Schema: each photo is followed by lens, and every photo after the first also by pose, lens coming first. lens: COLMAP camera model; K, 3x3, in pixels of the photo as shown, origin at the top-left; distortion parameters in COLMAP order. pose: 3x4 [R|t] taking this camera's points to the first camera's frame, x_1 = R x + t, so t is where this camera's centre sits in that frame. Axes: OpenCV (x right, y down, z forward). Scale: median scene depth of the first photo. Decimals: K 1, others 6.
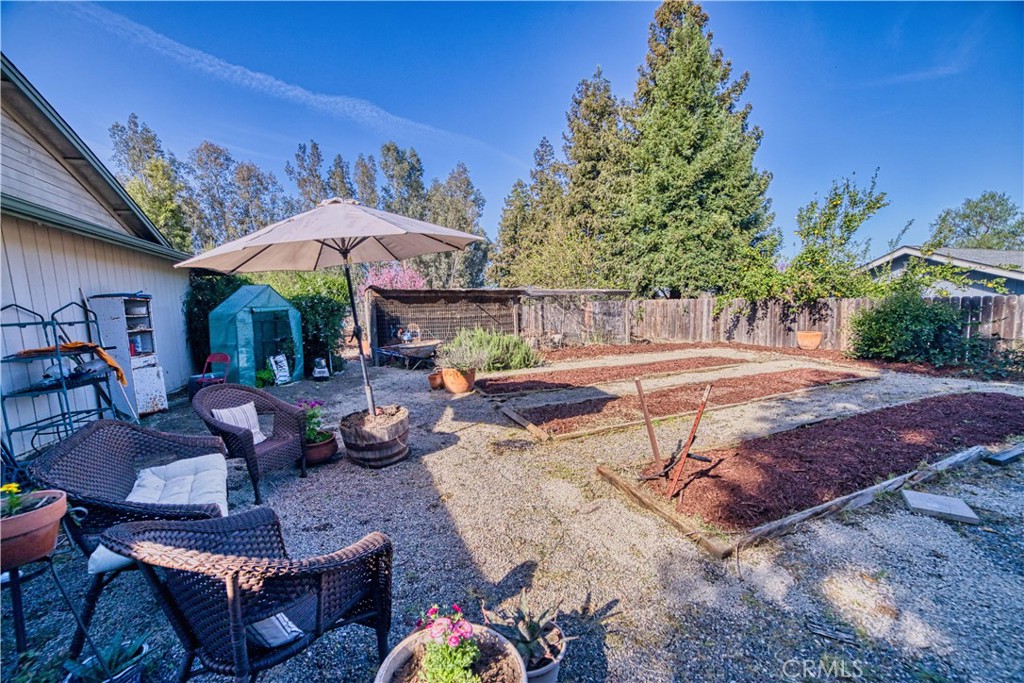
lens RADIAL K [[414.2, 0, 509.4], [0, 414.2, 347.1], [0, 0, 1]] dist [-0.107258, 0.036085]
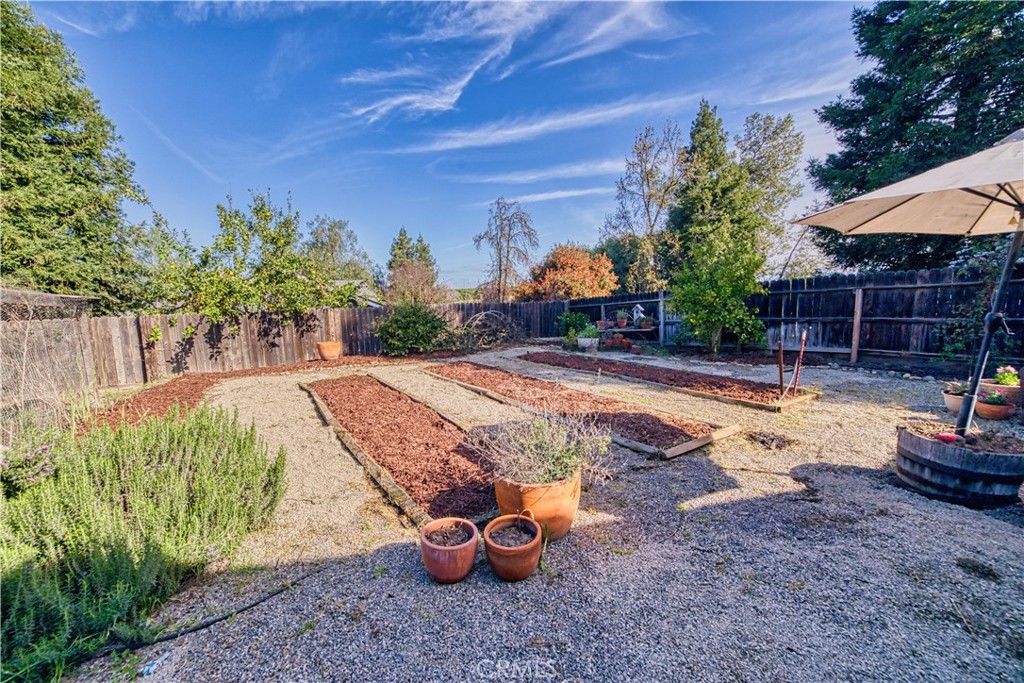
lens RADIAL K [[414.2, 0, 509.4], [0, 414.2, 347.1], [0, 0, 1]] dist [-0.107258, 0.036085]
pose [[-0.210173, -0.072791, 0.974951, -0.313563], [0.140215, 0.984671, 0.103743, -0.065058], [-0.967557, 0.158507, -0.196745, 0.723484]]
